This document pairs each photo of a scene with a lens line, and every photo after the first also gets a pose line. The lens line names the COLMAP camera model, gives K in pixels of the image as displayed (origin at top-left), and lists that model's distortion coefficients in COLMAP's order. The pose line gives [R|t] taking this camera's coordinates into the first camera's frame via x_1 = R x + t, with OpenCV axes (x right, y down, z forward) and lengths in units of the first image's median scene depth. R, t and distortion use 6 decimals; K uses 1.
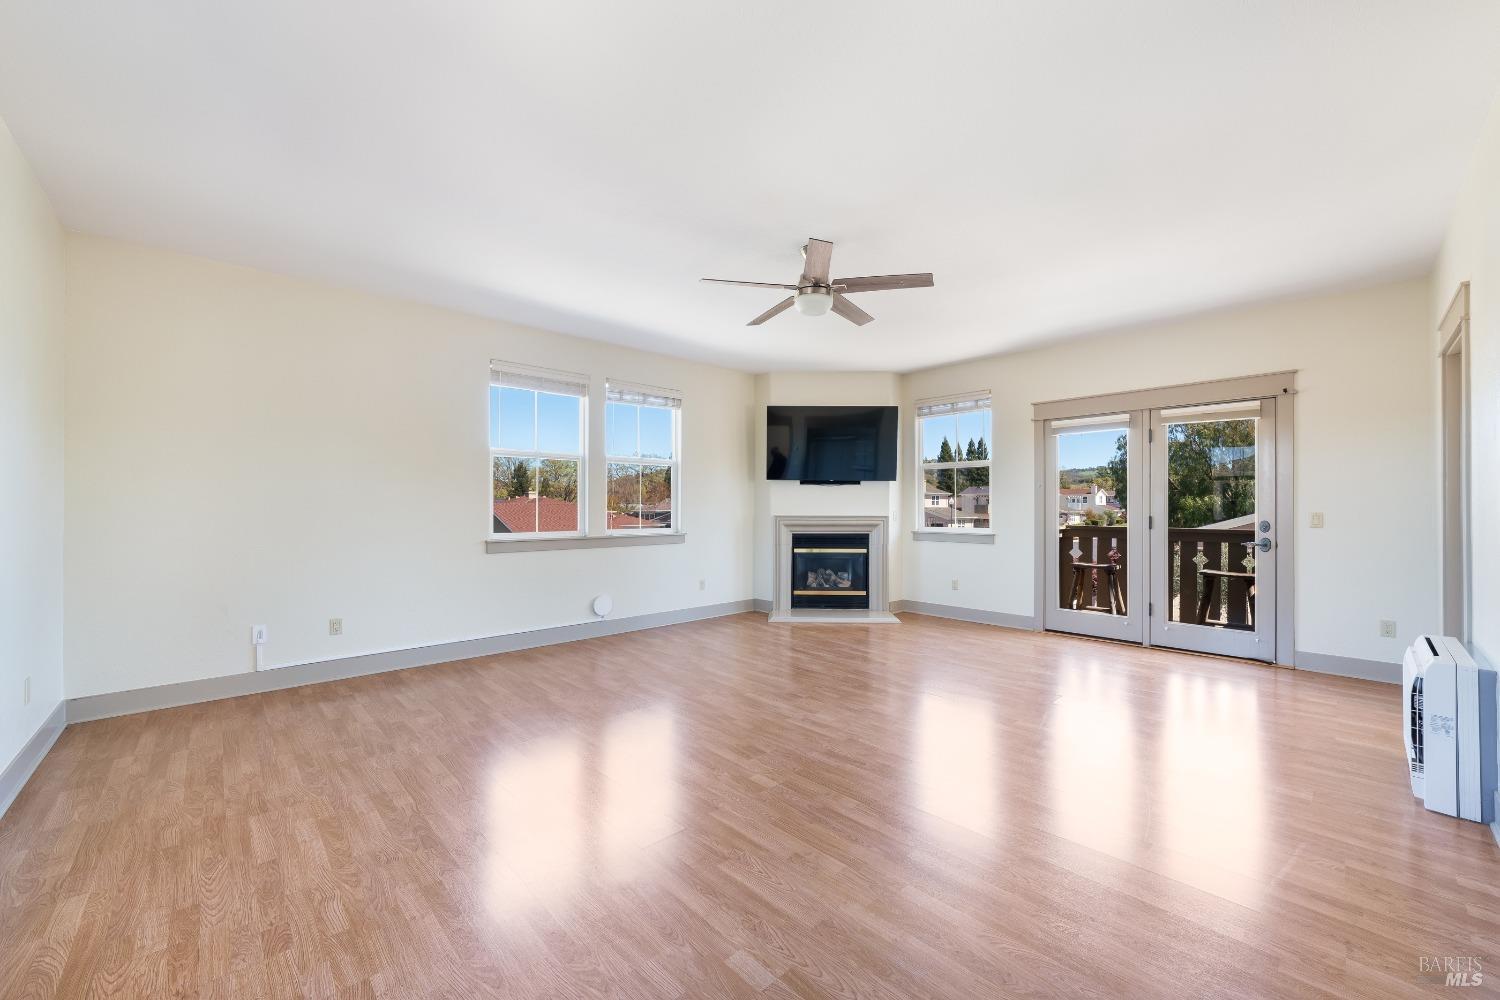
lens RADIAL K [[581.5, 0, 746.2], [0, 581.5, 506.2], [0, 0, 1]] dist [-0.017482, -0.000068]
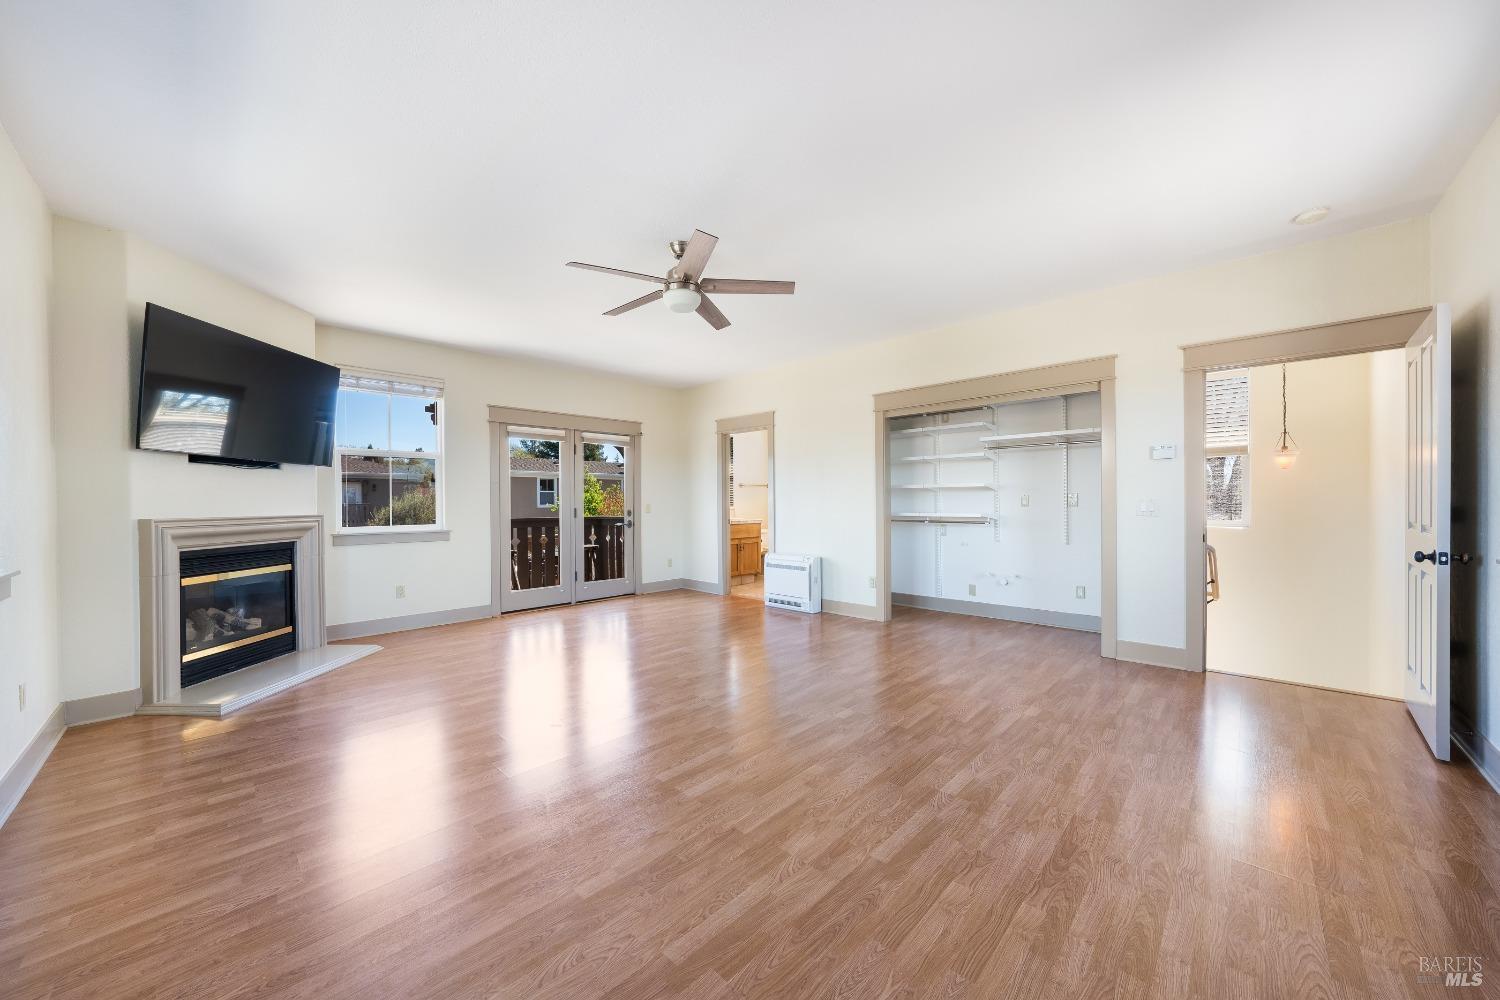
lens RADIAL K [[537.3, 0, 745.6], [0, 537.3, 501.6], [0, 0, 1]] dist [-0.010591, 0.000034]
pose [[-0.059135, 0.000433, 0.998250, -0.590904], [0.002858, 0.999996, -0.000264, 0.002504], [-0.998246, 0.002838, -0.059136, 0.667087]]
